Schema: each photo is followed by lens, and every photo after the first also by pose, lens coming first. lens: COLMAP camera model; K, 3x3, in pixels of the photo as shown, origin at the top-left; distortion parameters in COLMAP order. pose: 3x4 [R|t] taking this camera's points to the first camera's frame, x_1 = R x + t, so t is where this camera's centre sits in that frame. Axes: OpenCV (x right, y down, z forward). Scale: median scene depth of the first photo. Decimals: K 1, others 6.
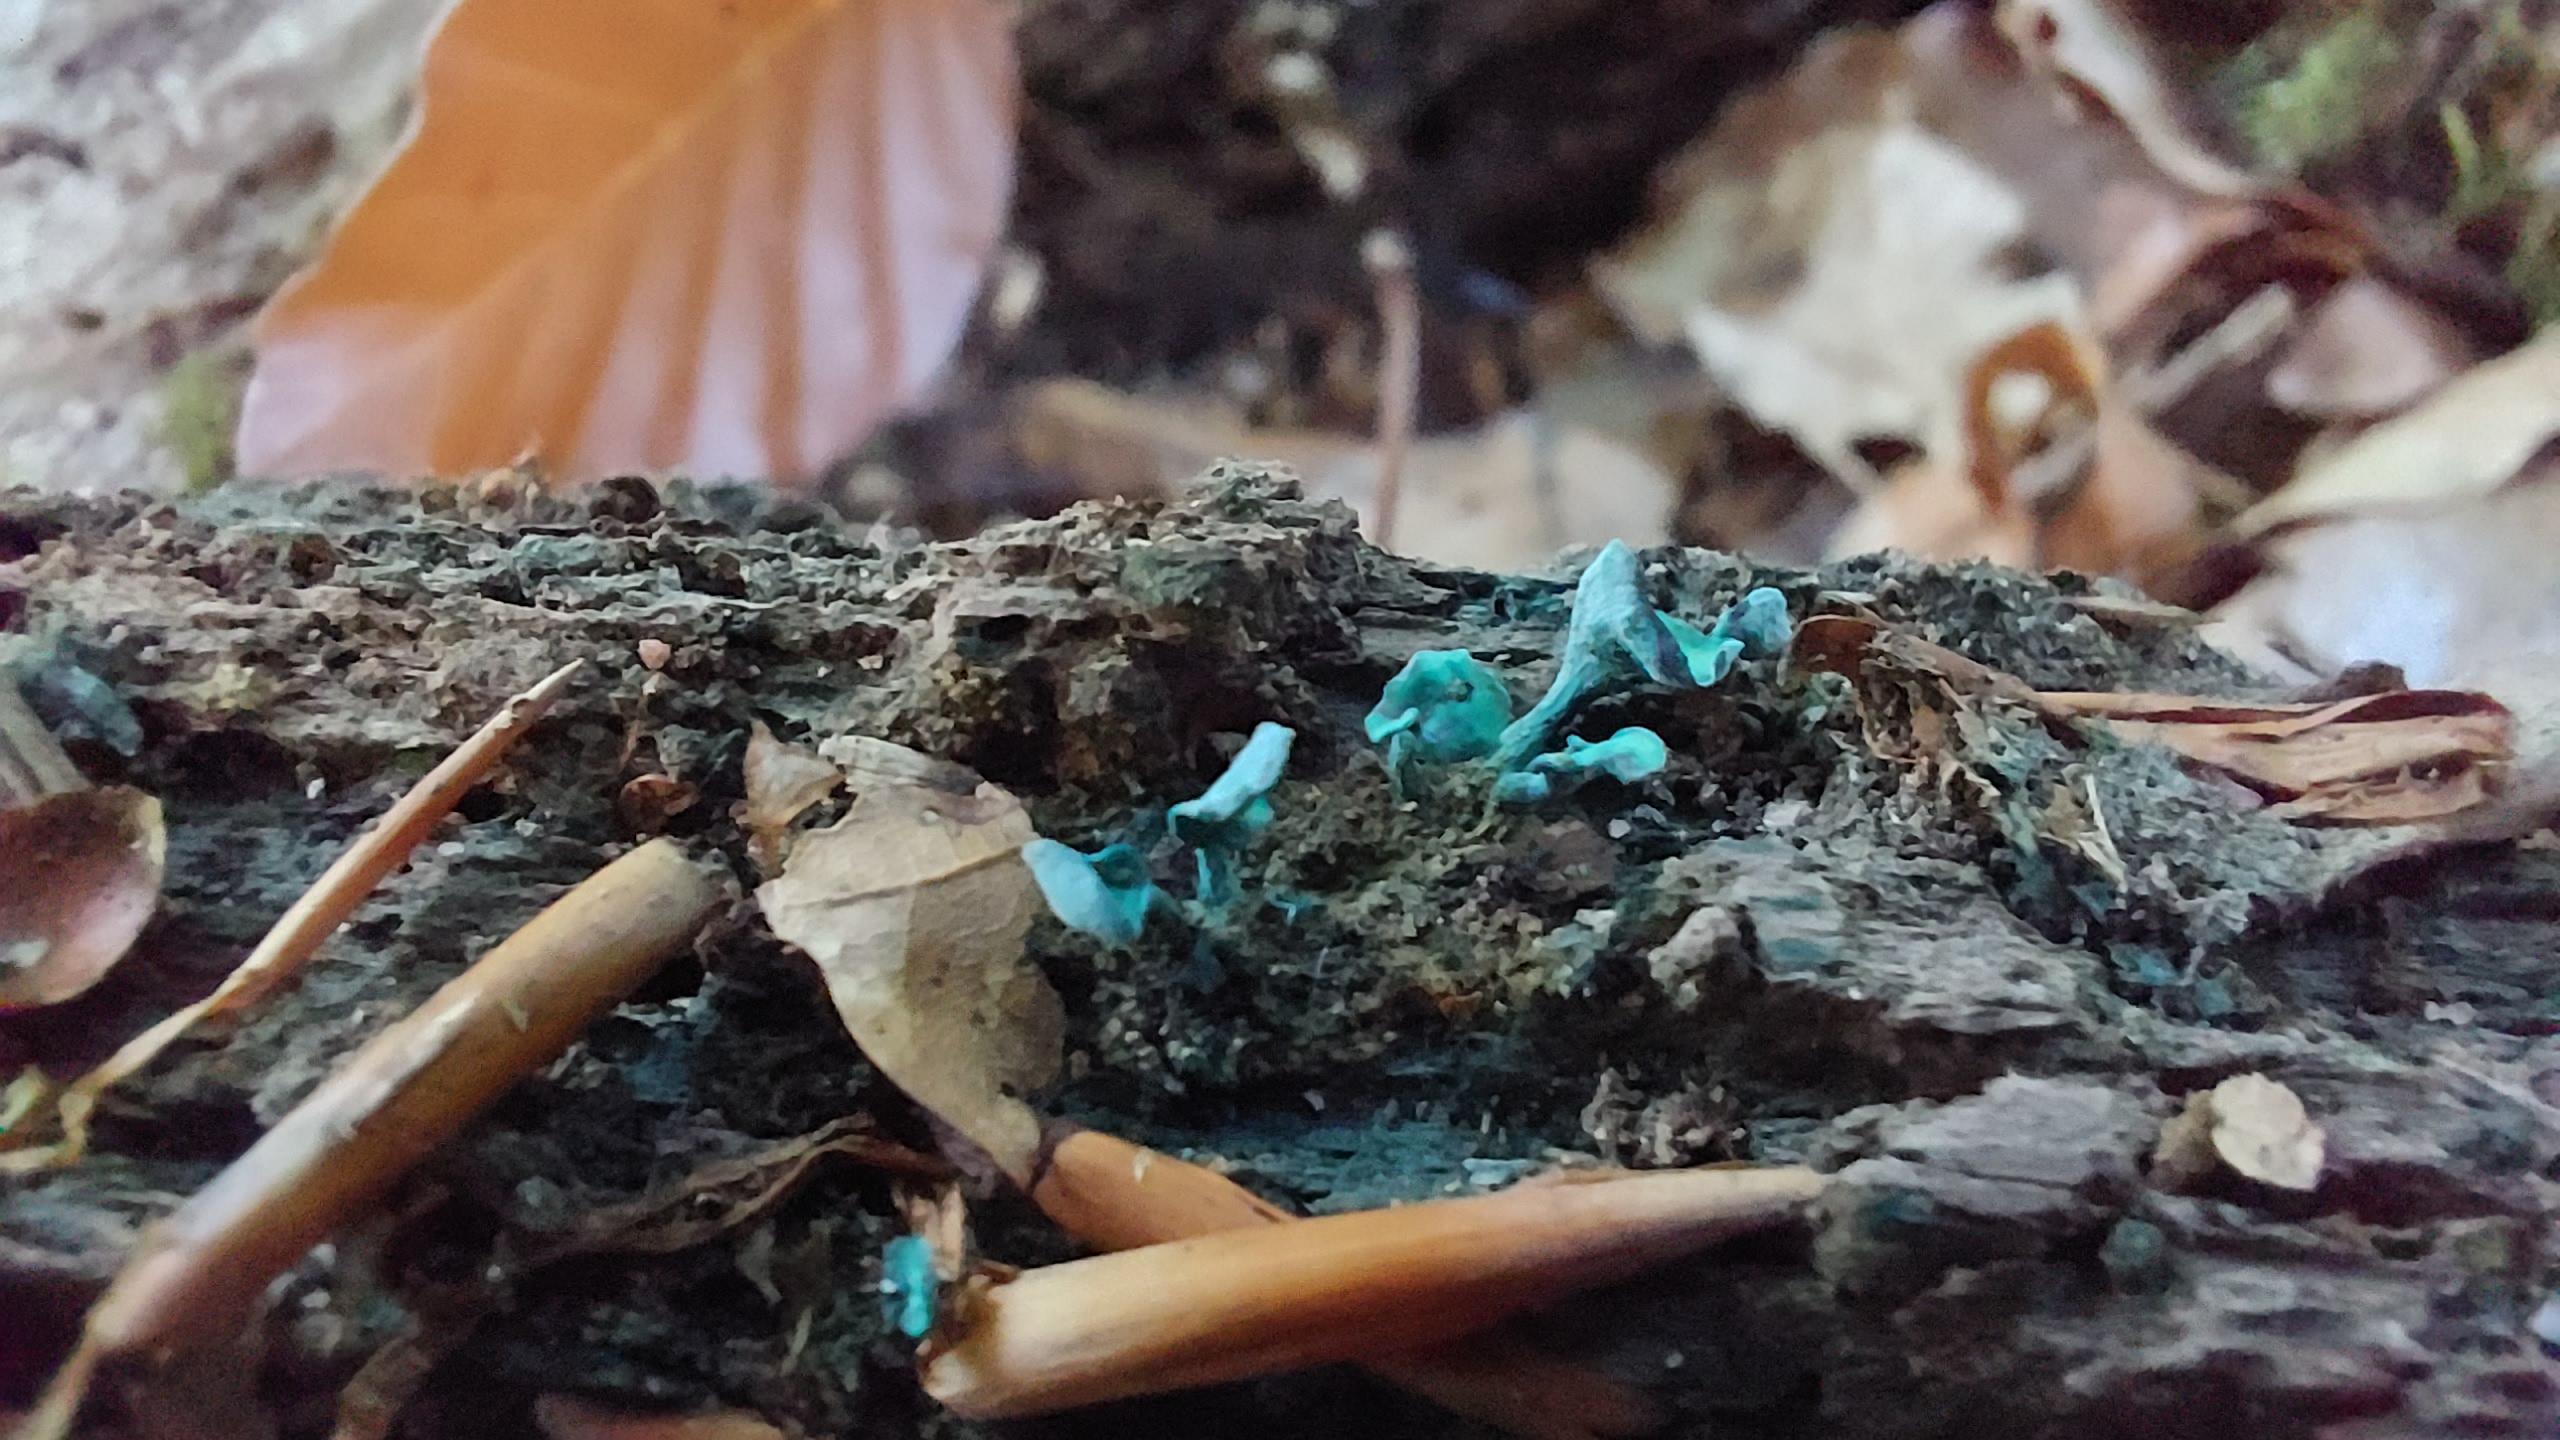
lens RADIAL K [[1931.4, 0, 1273.1], [0, 1931.4, 755.2], [0, 0, 1]] dist [-0.086082, 0.120441]
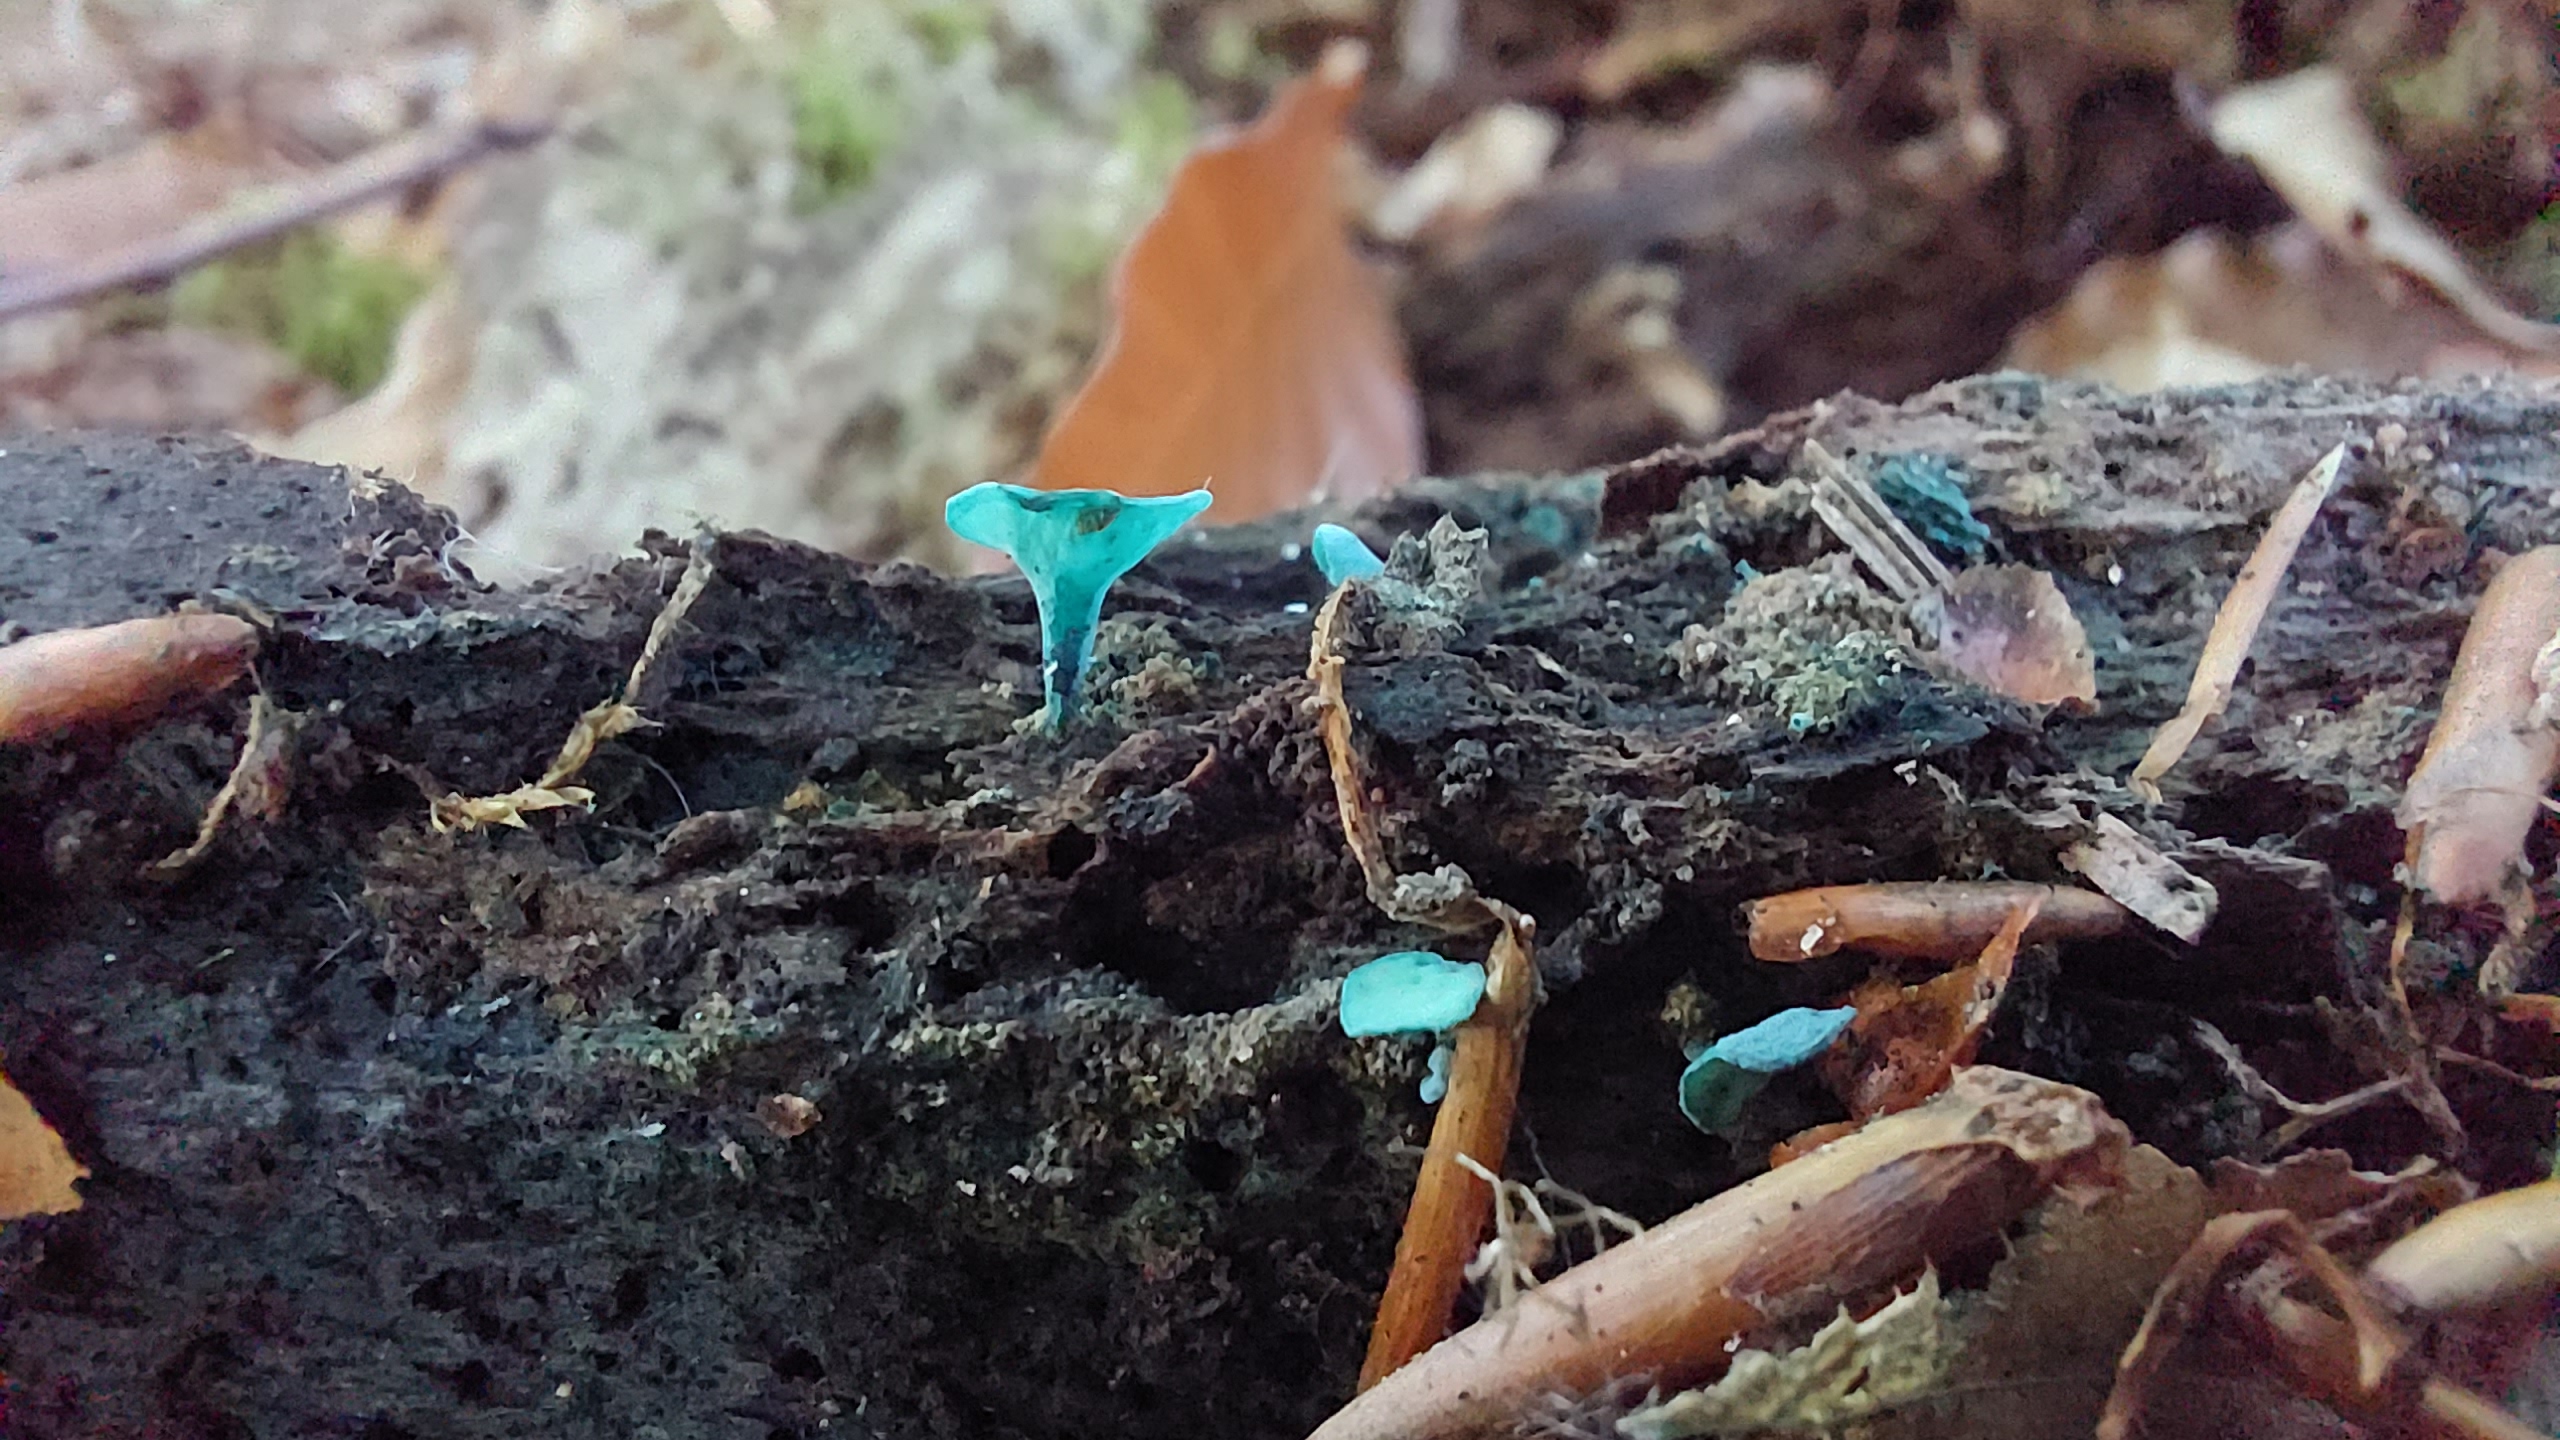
lens RADIAL K [[1931.4, 0, 1273.1], [0, 1931.4, 755.2], [0, 0, 1]] dist [-0.086082, 0.120441]
pose [[0.995367, -0.083020, 0.048502, -1.206494], [0.090940, 0.976669, -0.194542, 0.340279], [-0.031220, 0.198052, 0.979694, -0.117795]]
